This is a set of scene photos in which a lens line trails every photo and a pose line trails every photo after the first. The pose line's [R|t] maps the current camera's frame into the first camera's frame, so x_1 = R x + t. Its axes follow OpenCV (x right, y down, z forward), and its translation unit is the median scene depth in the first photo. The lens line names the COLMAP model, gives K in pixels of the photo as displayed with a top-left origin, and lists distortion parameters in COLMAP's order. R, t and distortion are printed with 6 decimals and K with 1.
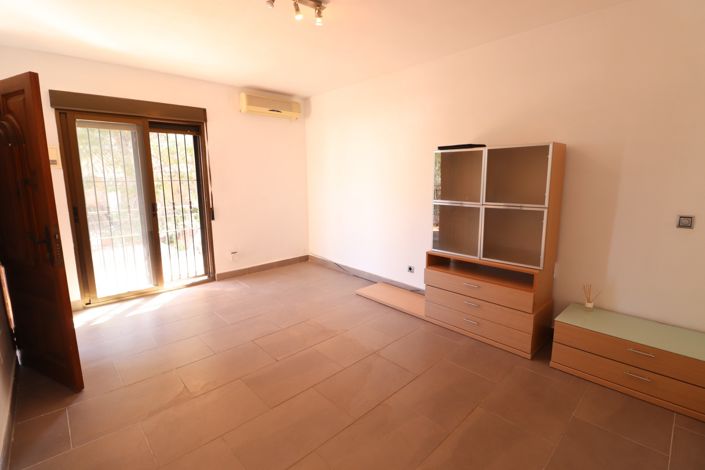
lens RADIAL K [[335.2, 0, 353.0], [0, 335.2, 223.4], [0, 0, 1]] dist [0.000246, -0.012101]
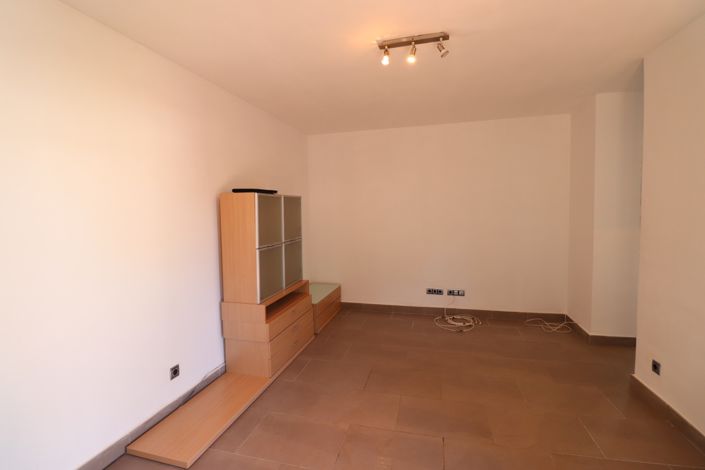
lens RADIAL K [[335.2, 0, 353.0], [0, 335.2, 223.4], [0, 0, 1]] dist [0.000246, -0.012101]
pose [[-0.518227, -0.020357, 0.855001, -0.544173], [0.143852, 0.983399, 0.110605, -0.158752], [-0.843058, 0.180313, -0.506695, 1.019439]]
